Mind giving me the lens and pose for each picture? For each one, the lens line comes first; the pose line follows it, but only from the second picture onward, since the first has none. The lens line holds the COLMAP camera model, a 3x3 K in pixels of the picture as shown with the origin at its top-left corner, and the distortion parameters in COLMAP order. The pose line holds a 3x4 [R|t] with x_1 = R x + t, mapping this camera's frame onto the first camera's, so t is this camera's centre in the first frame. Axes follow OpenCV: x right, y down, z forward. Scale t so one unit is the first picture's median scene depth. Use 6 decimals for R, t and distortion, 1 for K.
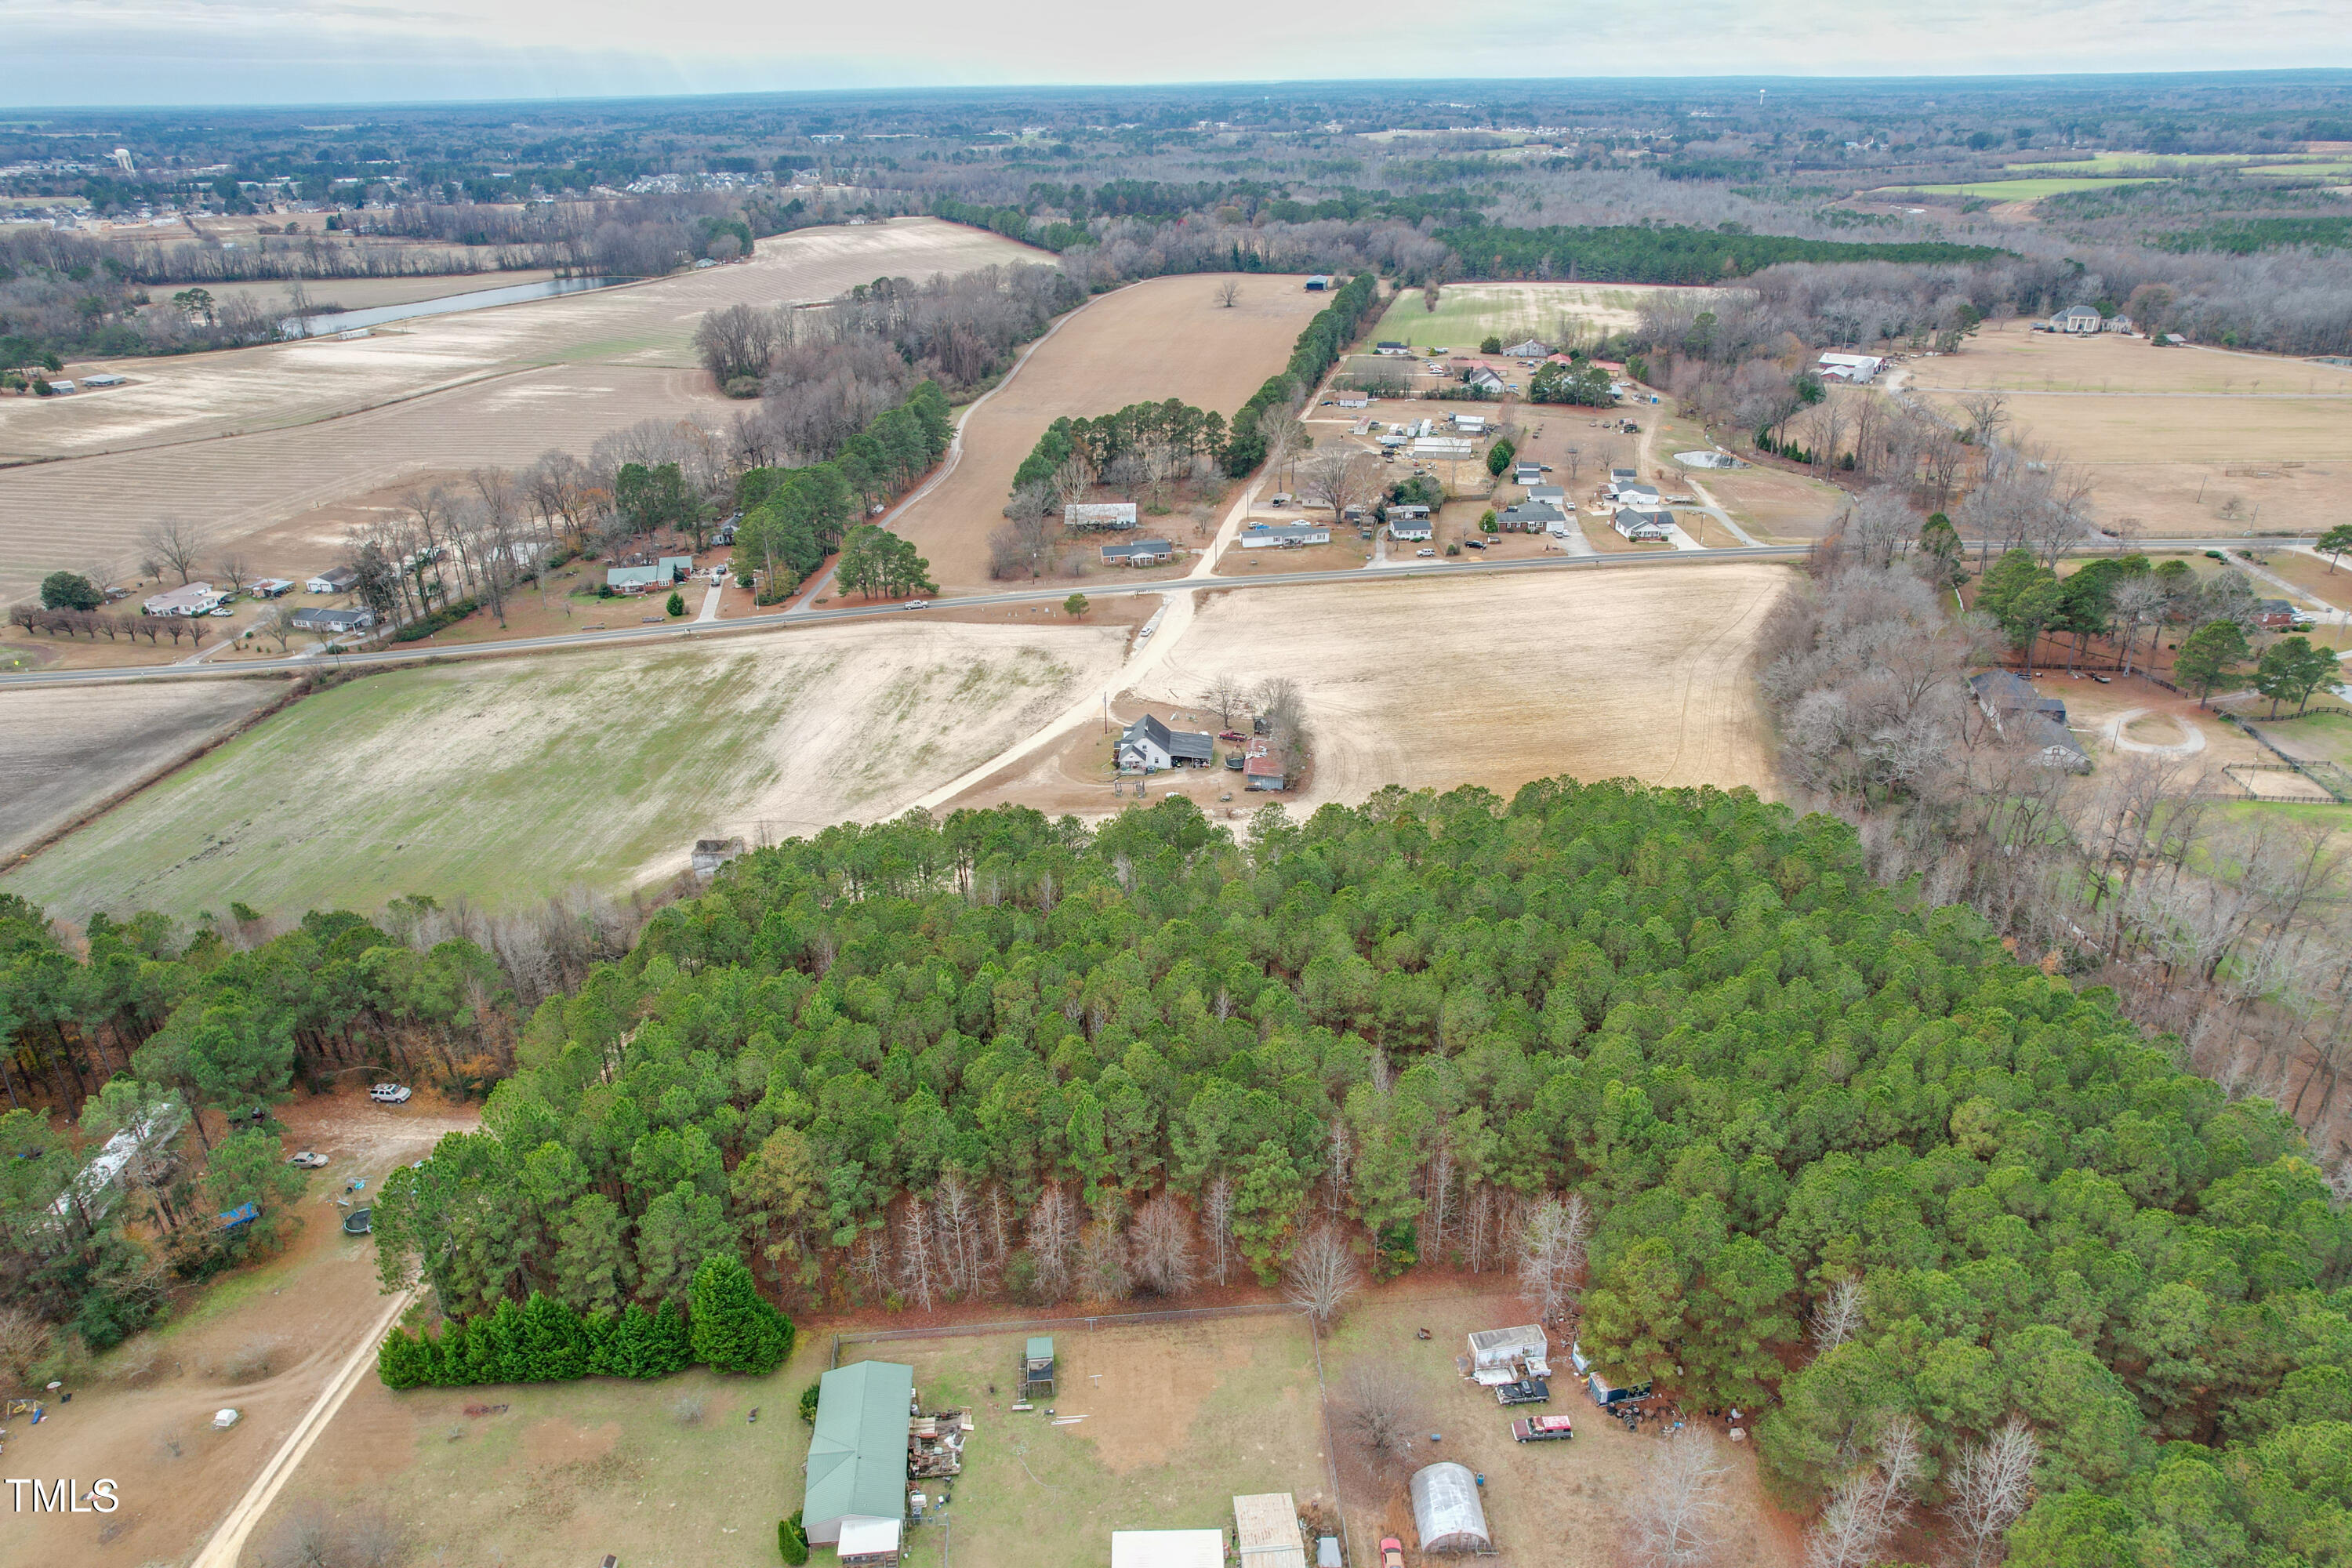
lens RADIAL K [[1507.2, 0, 1179.6], [0, 1507.2, 787.1], [0, 0, 1]] dist [-0.084448, 0.076499]
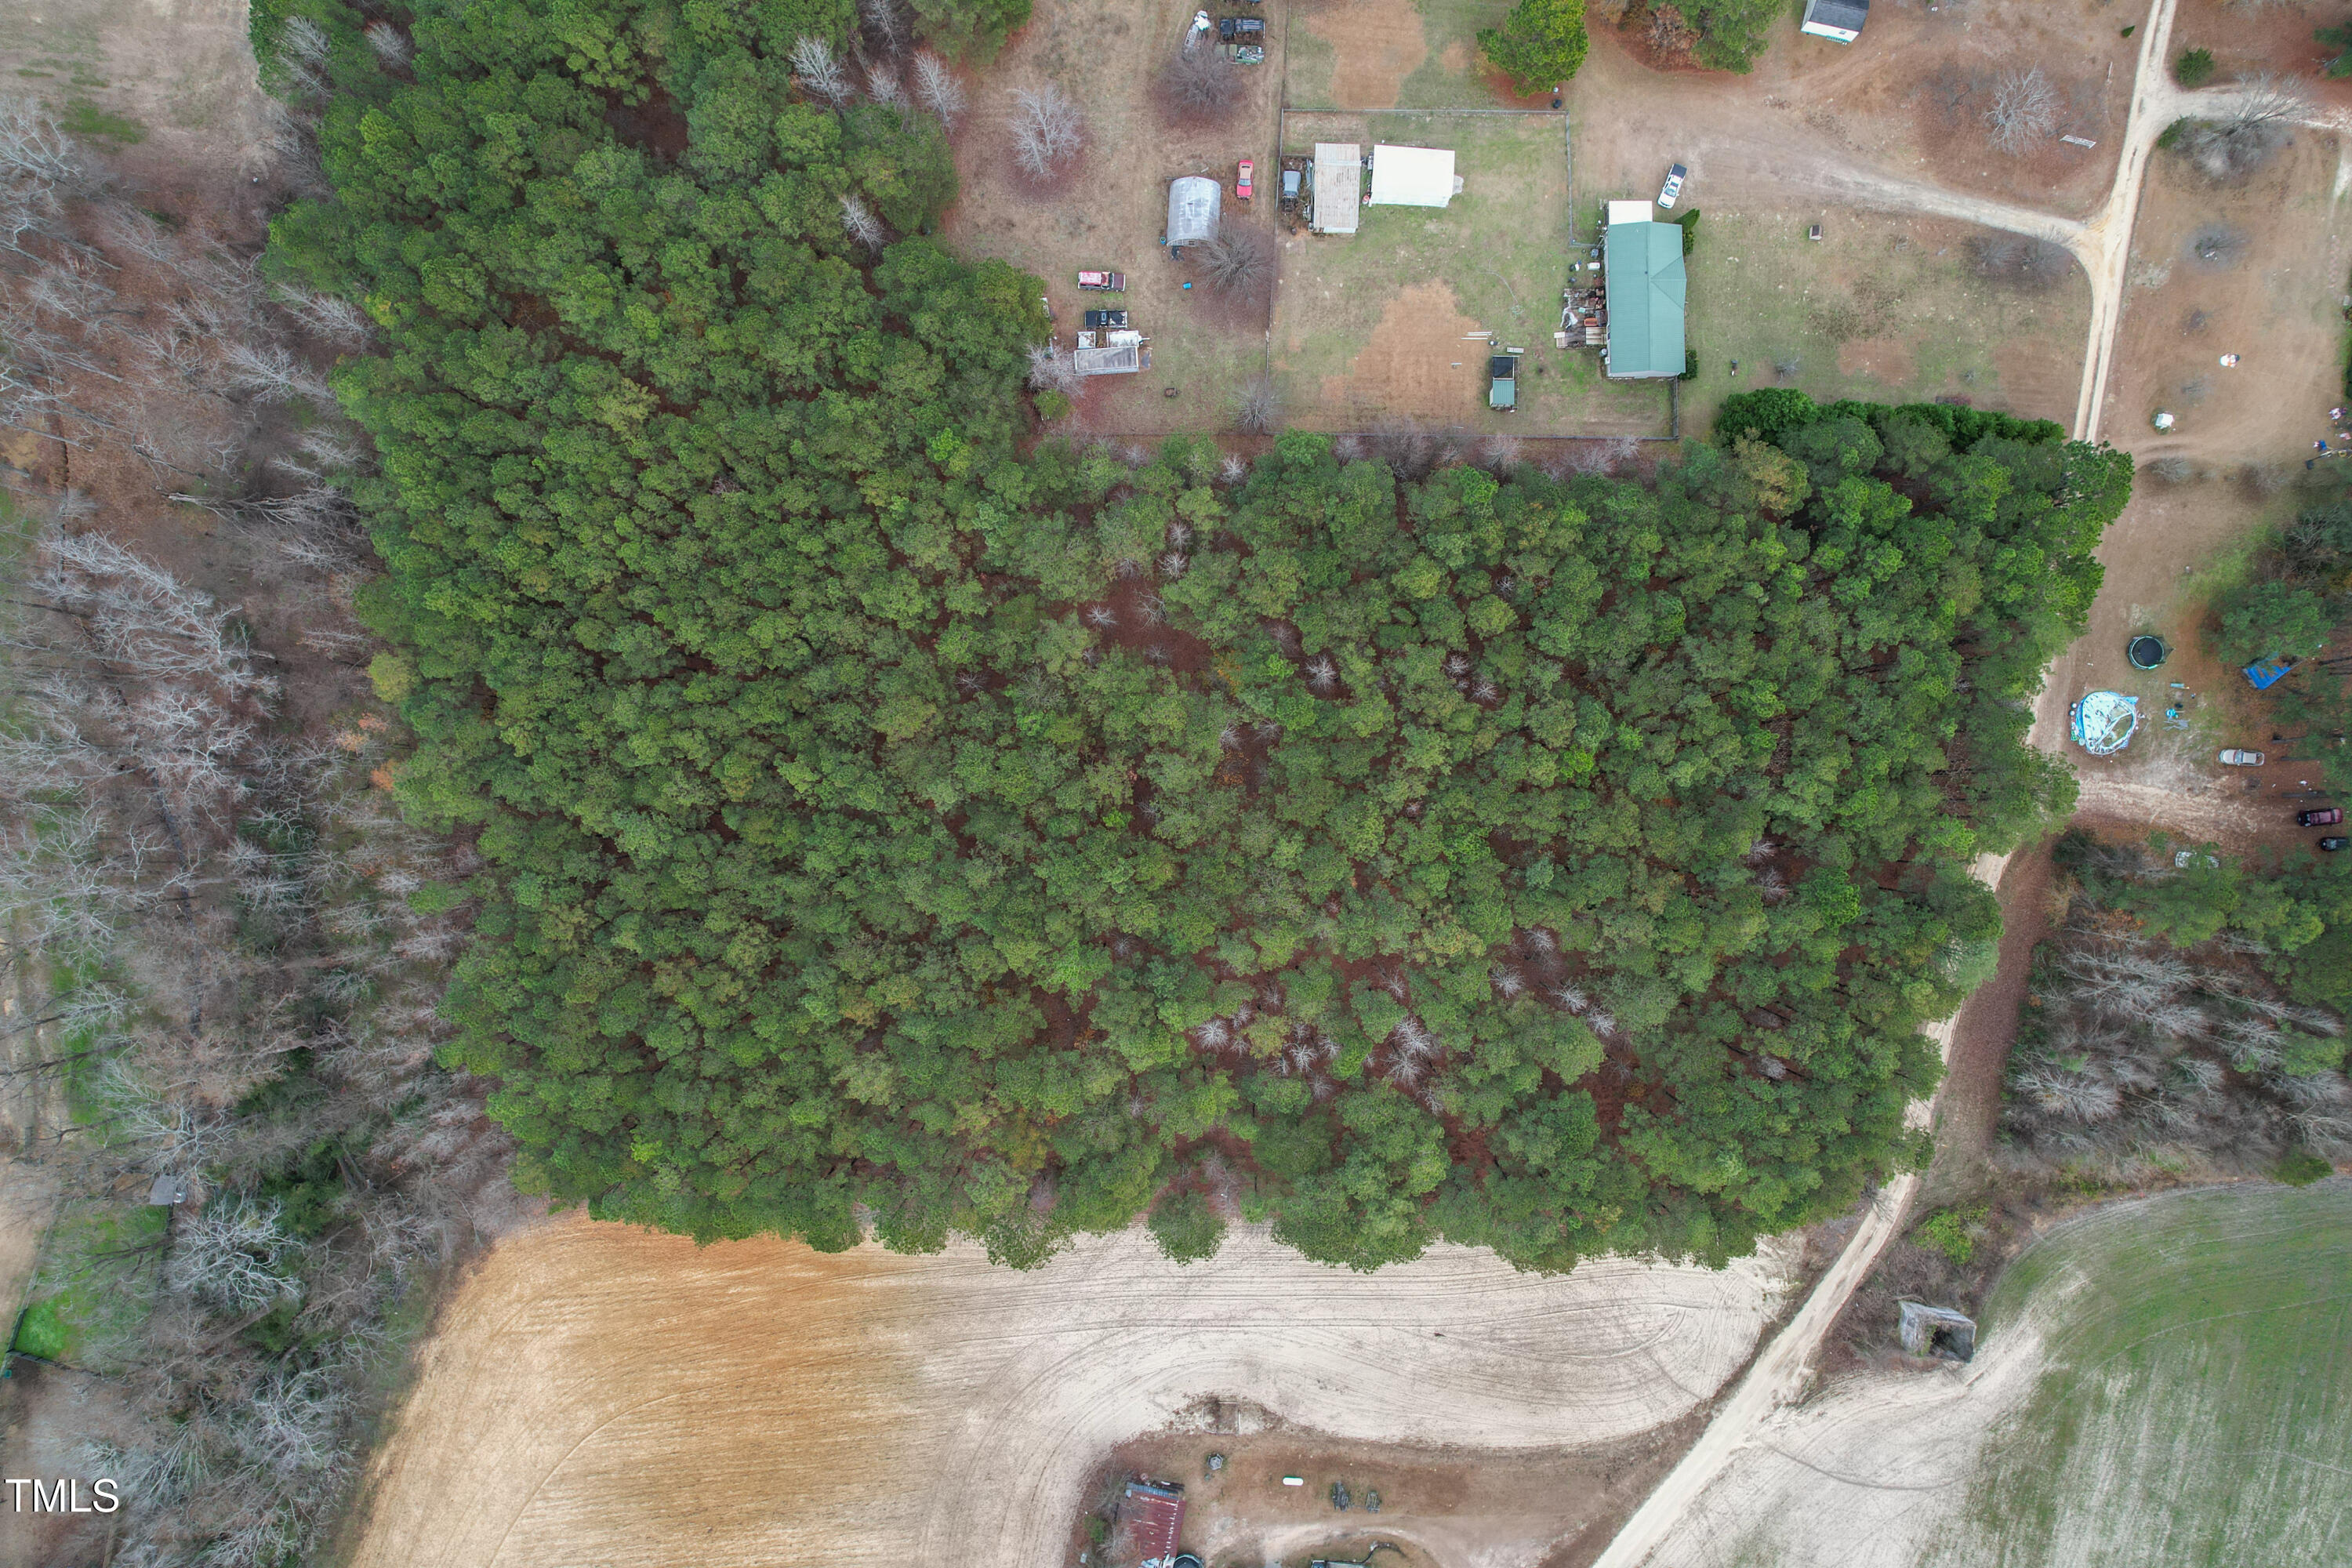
lens RADIAL K [[1487.9, 0, 1181.3], [0, 1487.9, 787.5], [0, 0, 1]] dist [-0.106261, 0.106462]
pose [[-0.995667, -0.089233, 0.026179, 0.039965], [0.062310, -0.431183, 0.900111, -0.322992], [-0.069032, 0.897841, 0.434874, 0.314947]]
